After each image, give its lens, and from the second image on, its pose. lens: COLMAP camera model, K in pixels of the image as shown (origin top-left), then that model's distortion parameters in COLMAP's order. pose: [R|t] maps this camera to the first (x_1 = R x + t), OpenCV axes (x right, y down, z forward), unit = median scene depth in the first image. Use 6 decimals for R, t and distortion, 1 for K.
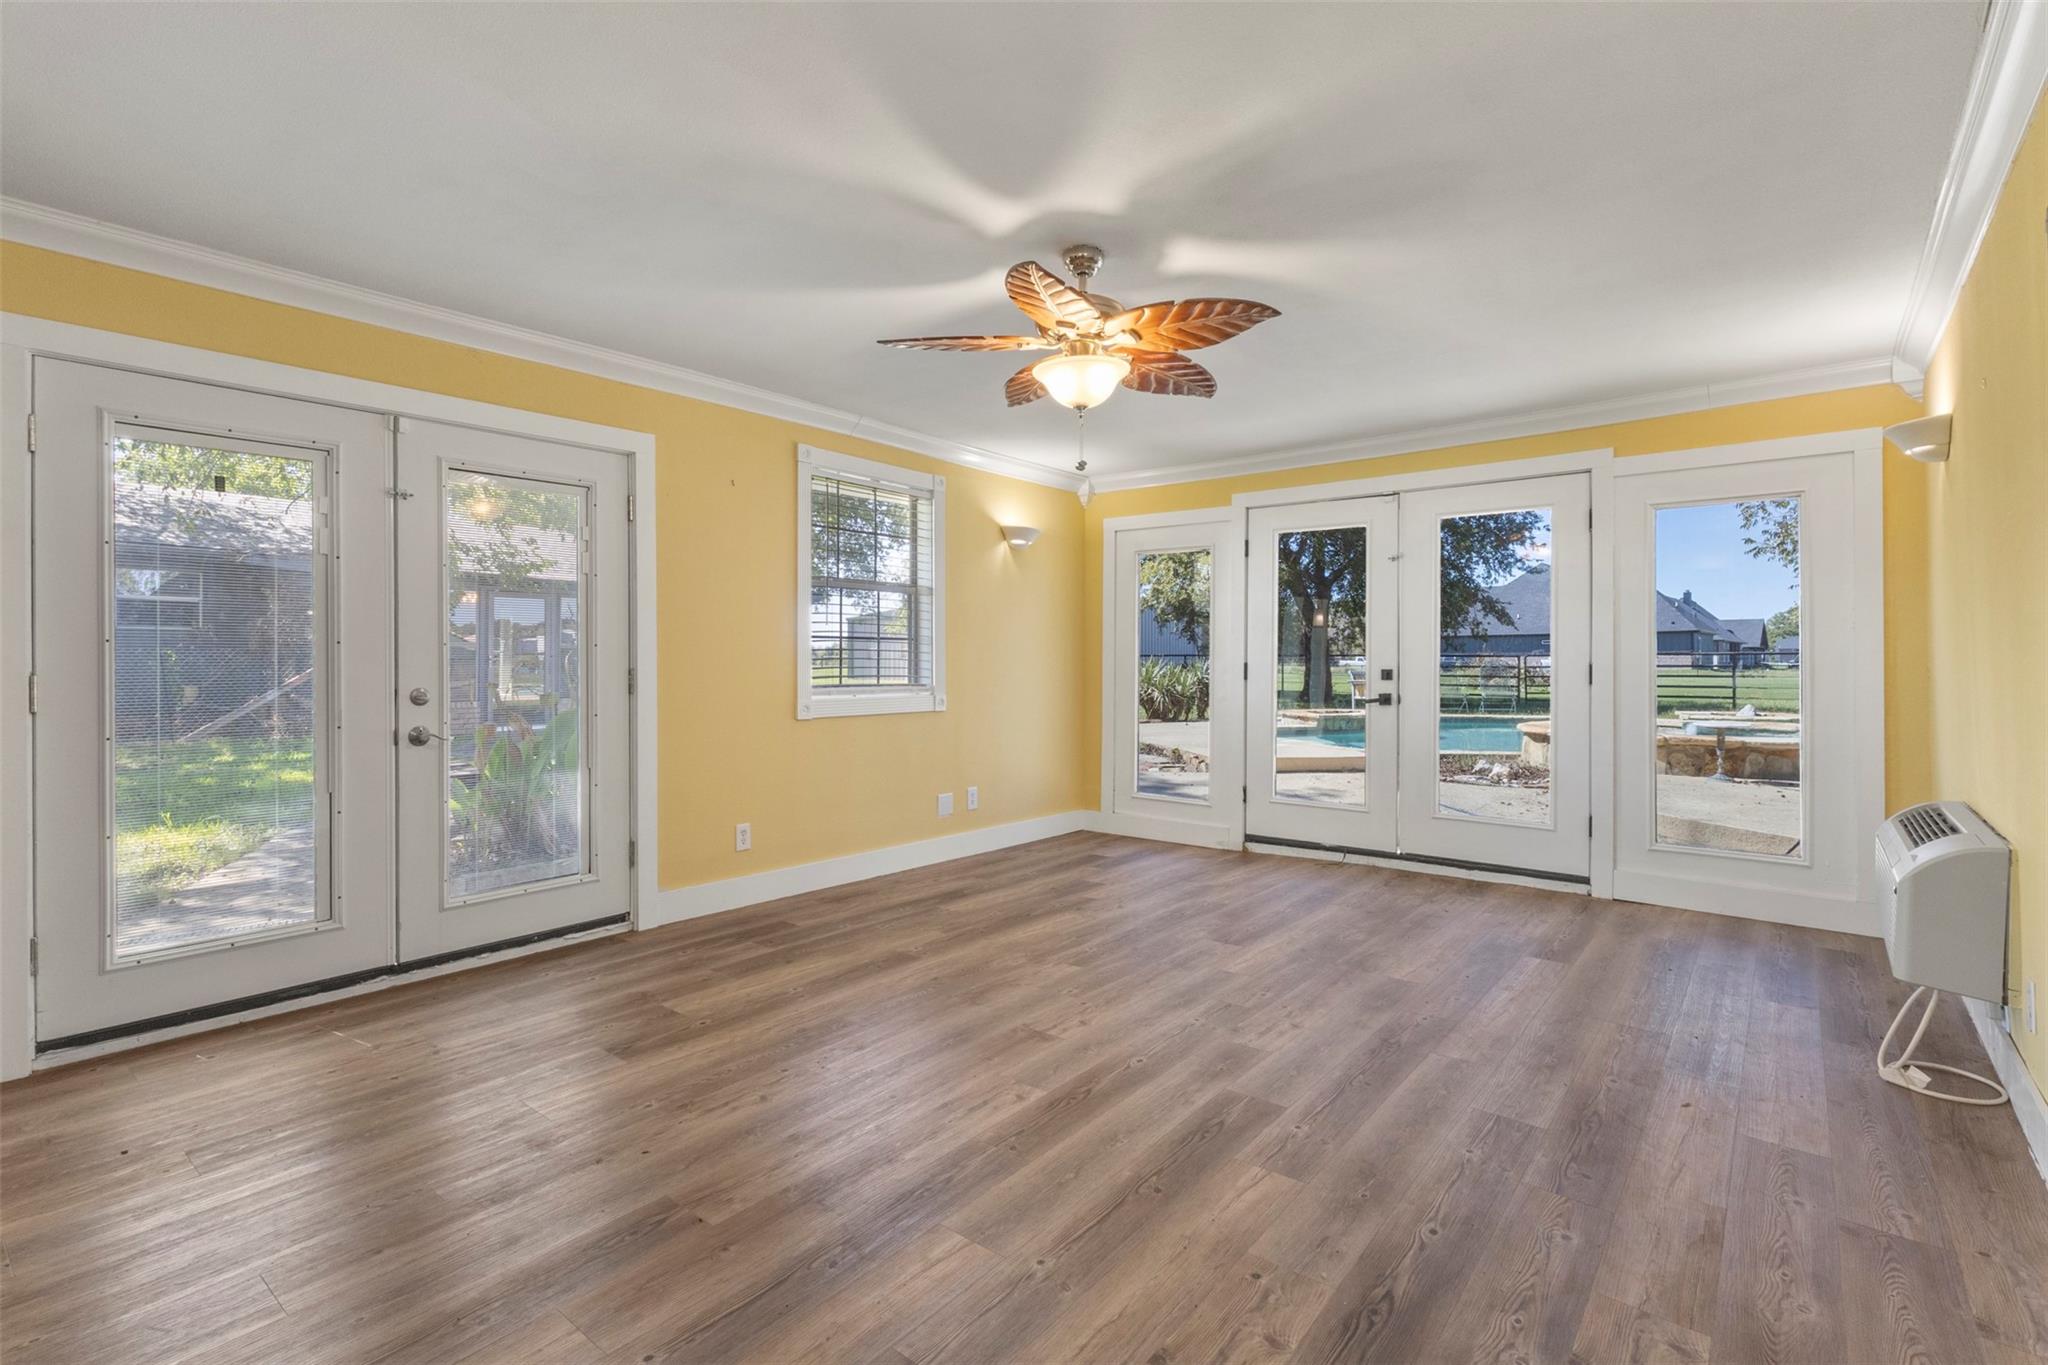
lens RADIAL K [[943.0, 0, 1012.9], [0, 943.0, 670.4], [0, 0, 1]] dist [-0.010663, 0.001007]
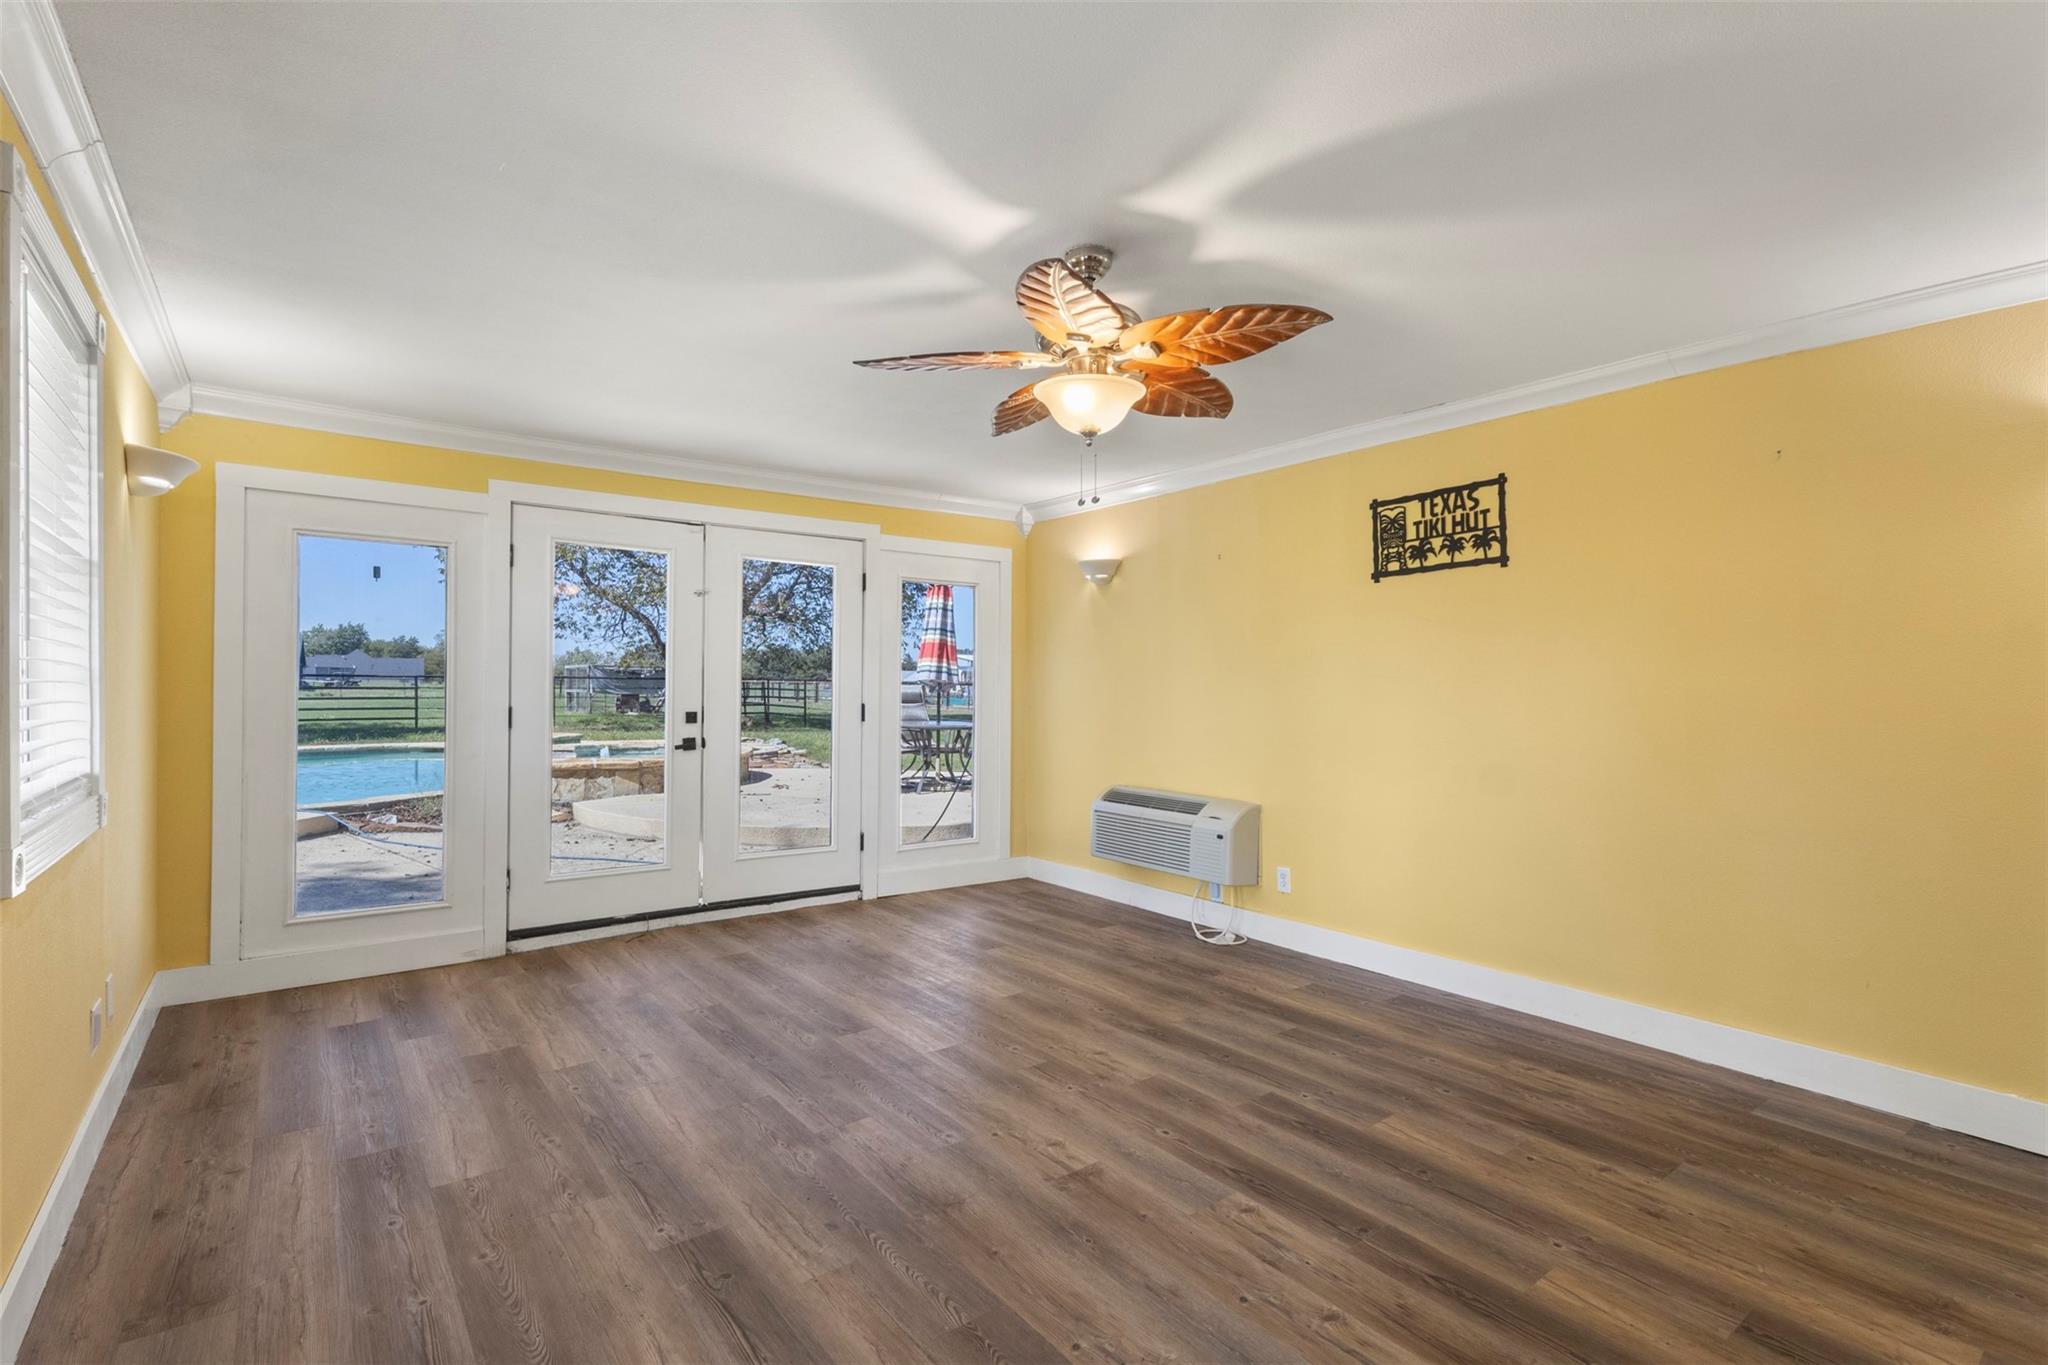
lens RADIAL K [[943.0, 0, 1010.5], [0, 943.0, 689.3], [0, 0, 1]] dist [-0.010663, 0.001007]
pose [[0.236102, -0.001681, 0.971727, -0.771328], [0.003305, 0.999994, 0.000927, -0.040518], [-0.971723, 0.002993, 0.236106, 0.843187]]
